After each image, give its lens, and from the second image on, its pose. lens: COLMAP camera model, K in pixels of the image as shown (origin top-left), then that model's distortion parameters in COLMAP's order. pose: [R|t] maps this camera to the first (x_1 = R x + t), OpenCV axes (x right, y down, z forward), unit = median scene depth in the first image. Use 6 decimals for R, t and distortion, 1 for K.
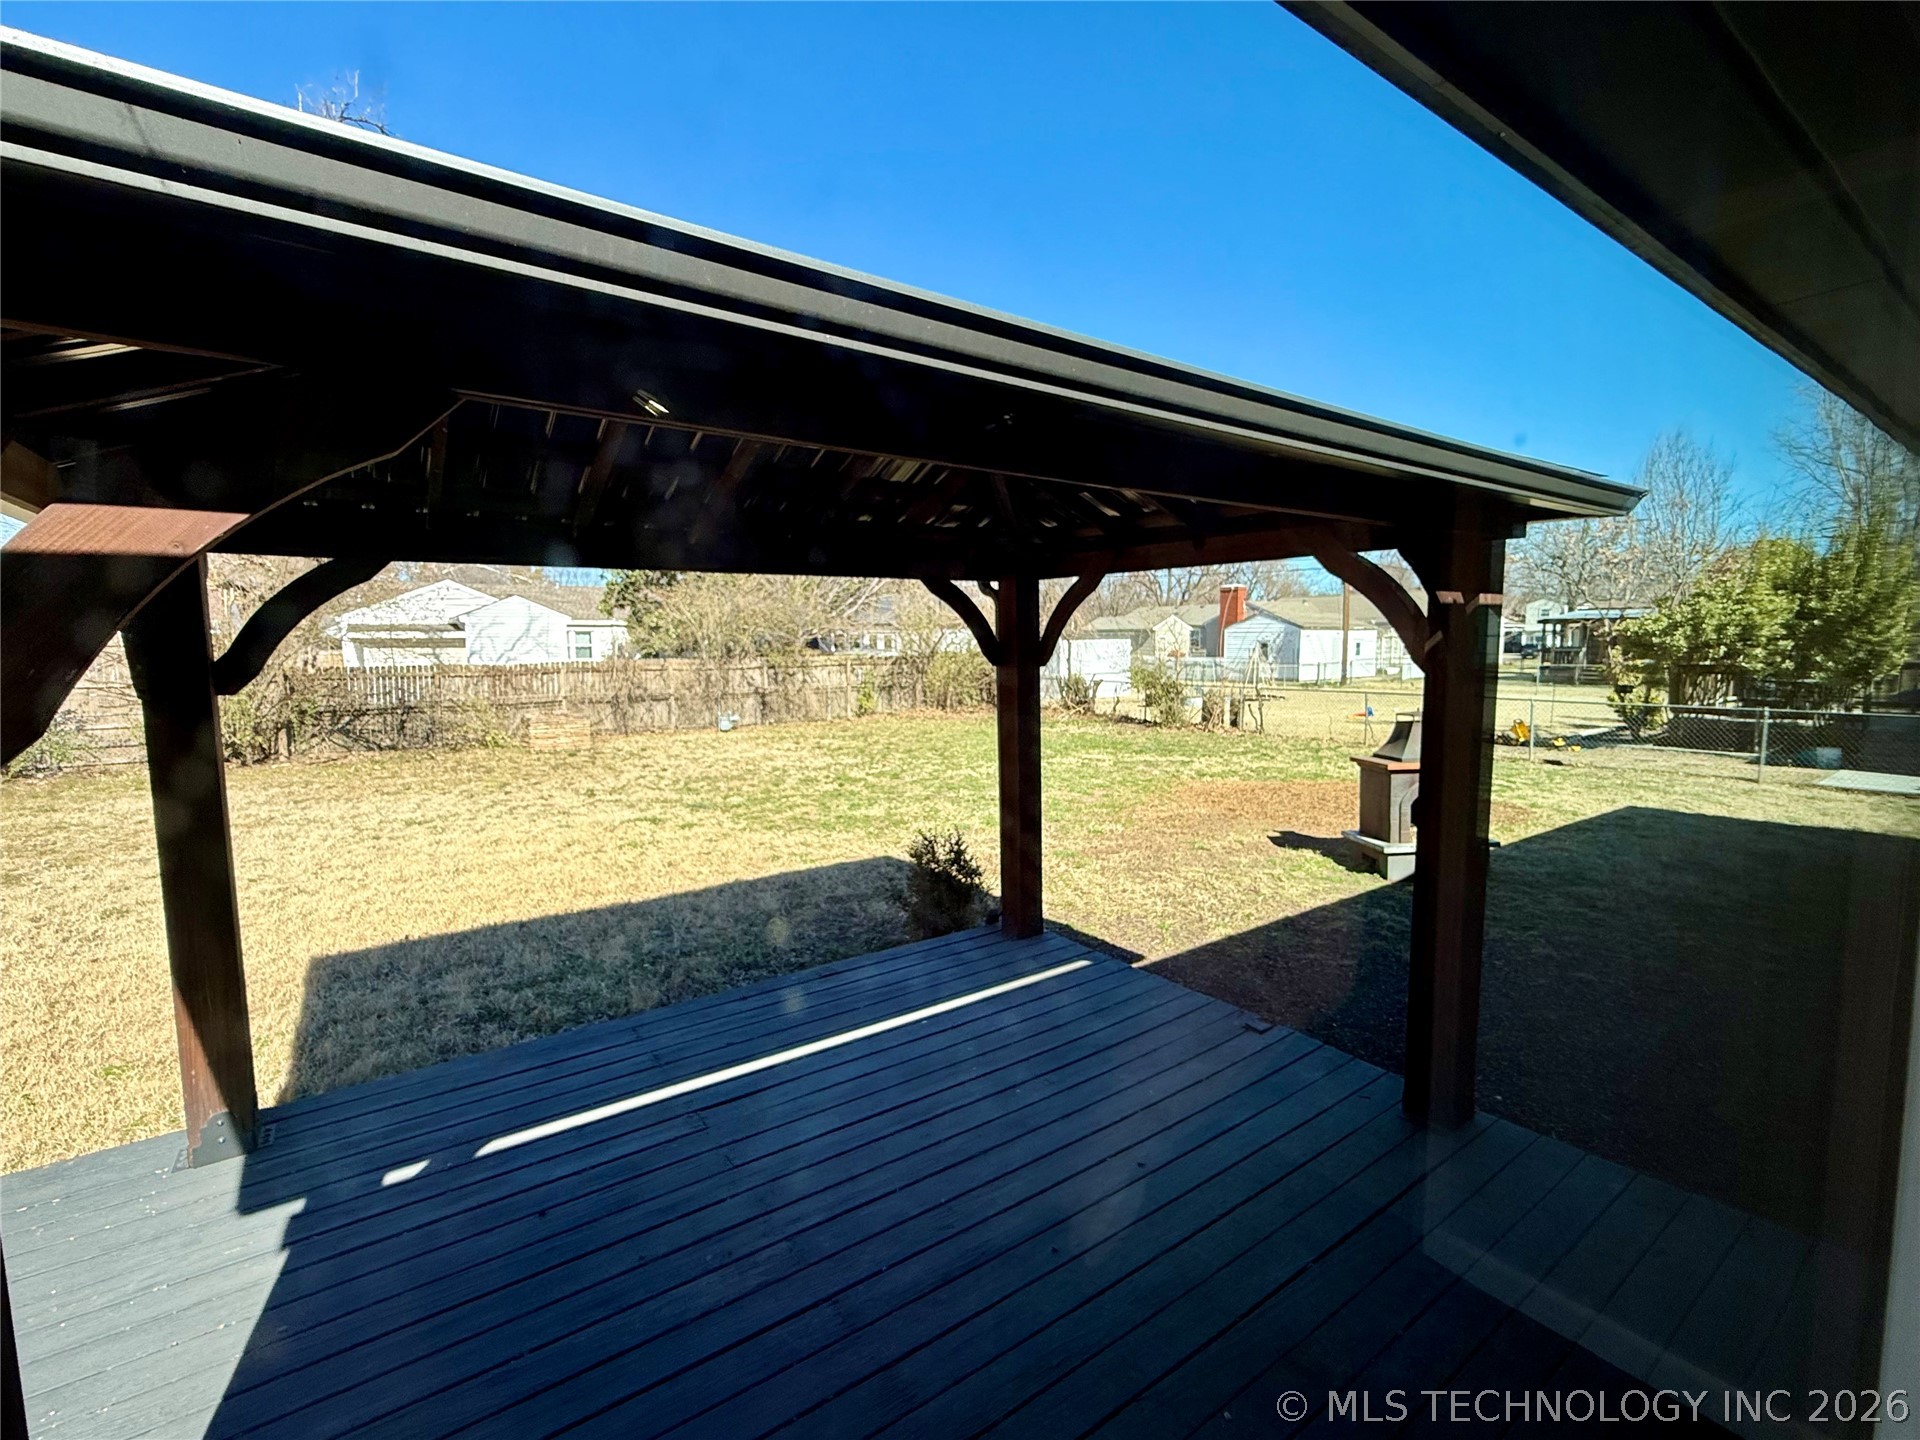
lens RADIAL K [[848.2, 0, 959.1], [0, 848.2, 722.6], [0, 0, 1]] dist [0.013501, 0.000452]
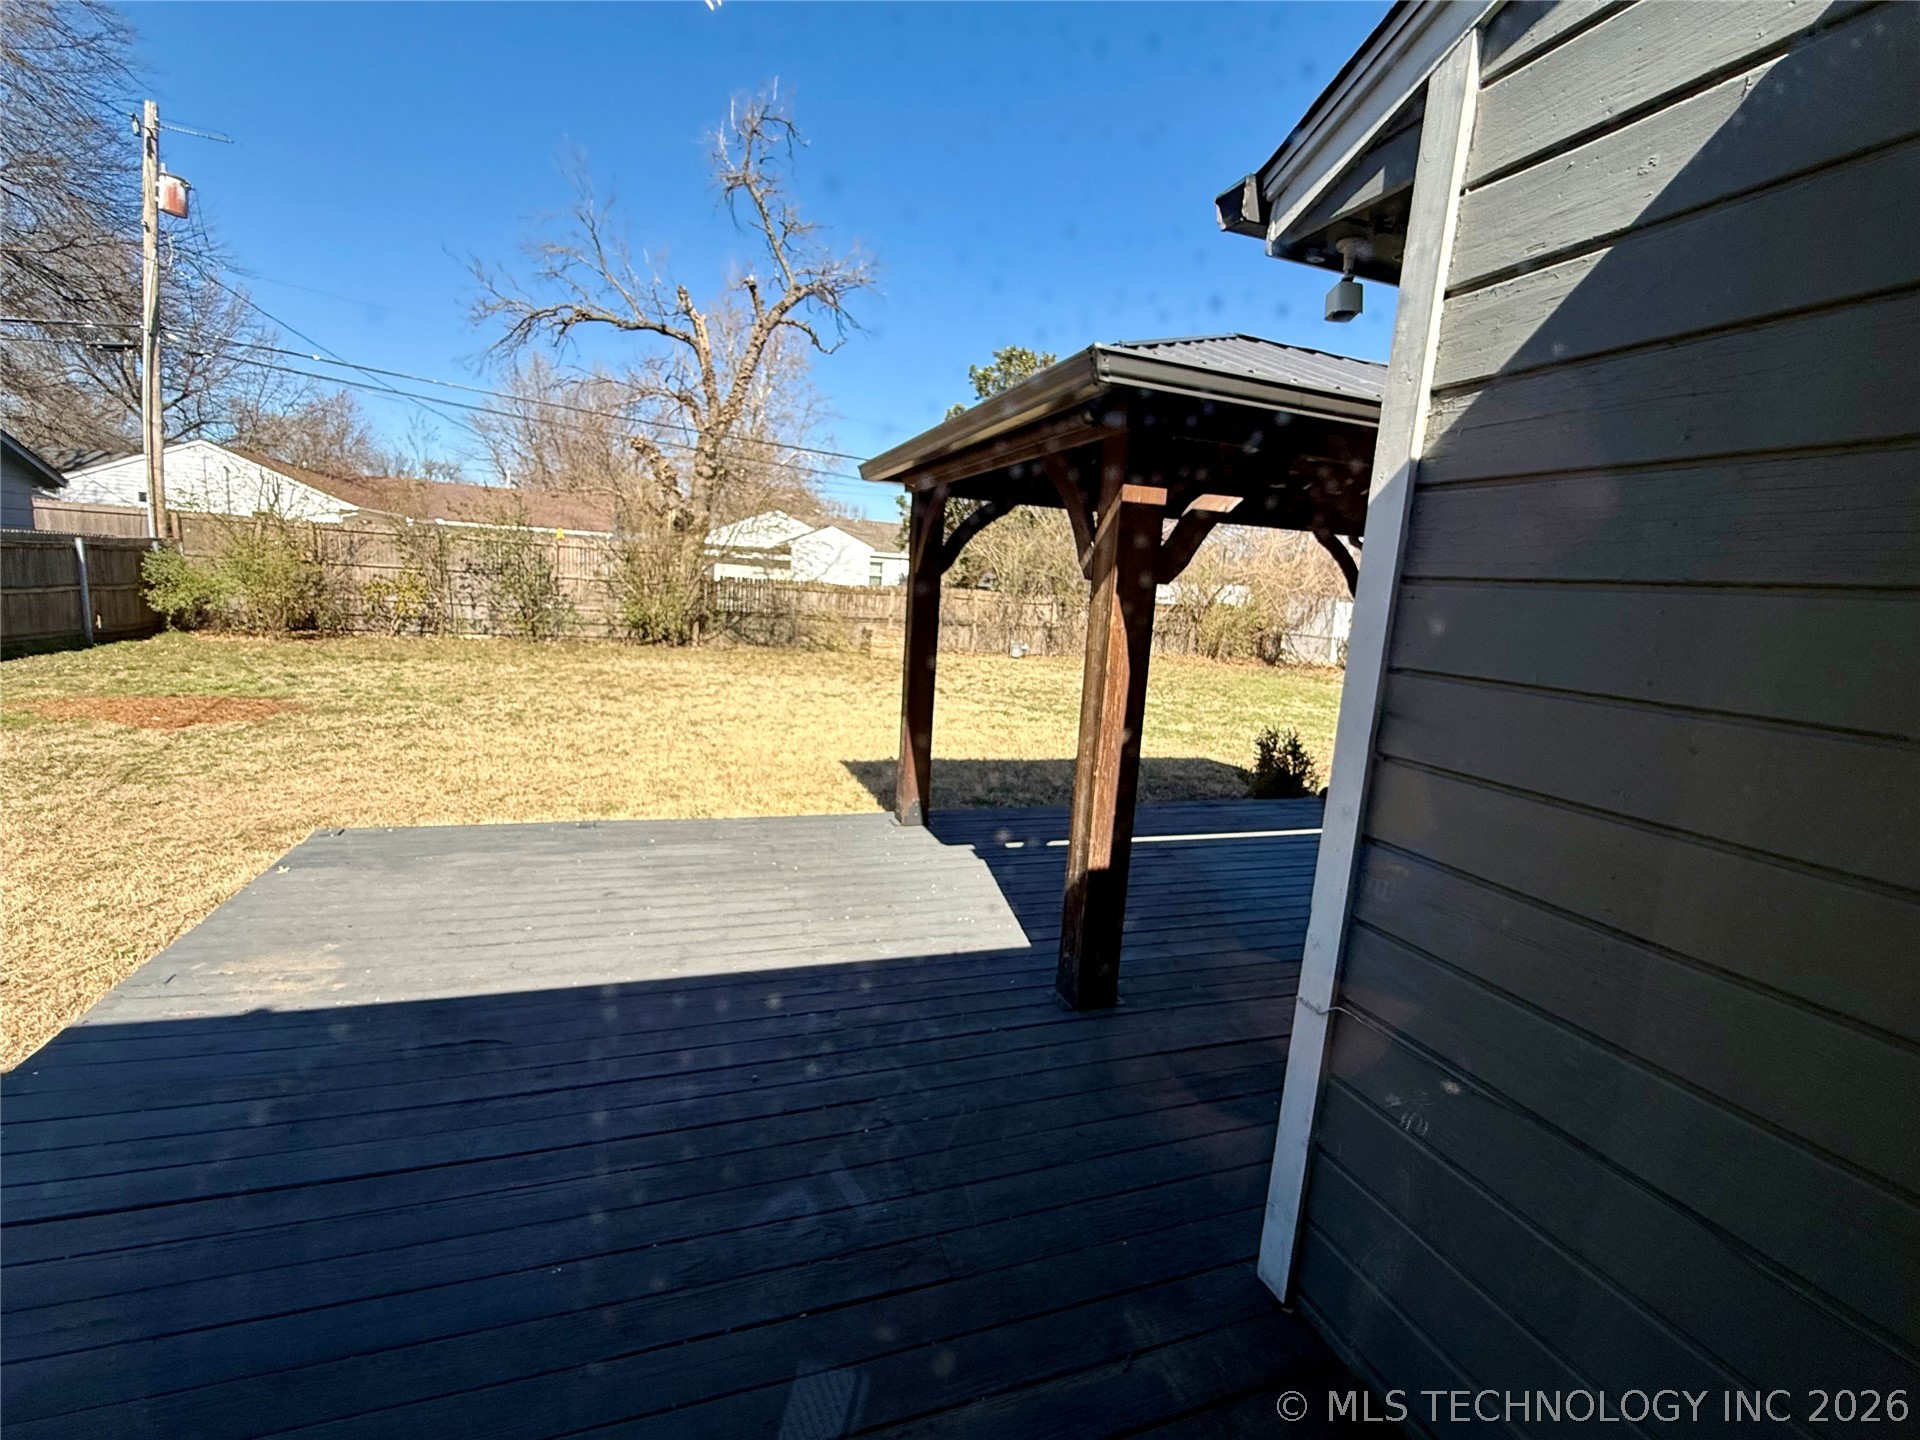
lens RADIAL K [[848.2, 0, 962.3], [0, 848.2, 720.3], [0, 0, 1]] dist [0.013501, 0.000452]
pose [[0.959947, 0.113717, -0.256068, -0.045546], [-0.099077, 0.992656, 0.069410, 0.020933], [0.262080, -0.041259, 0.964164, -0.108633]]
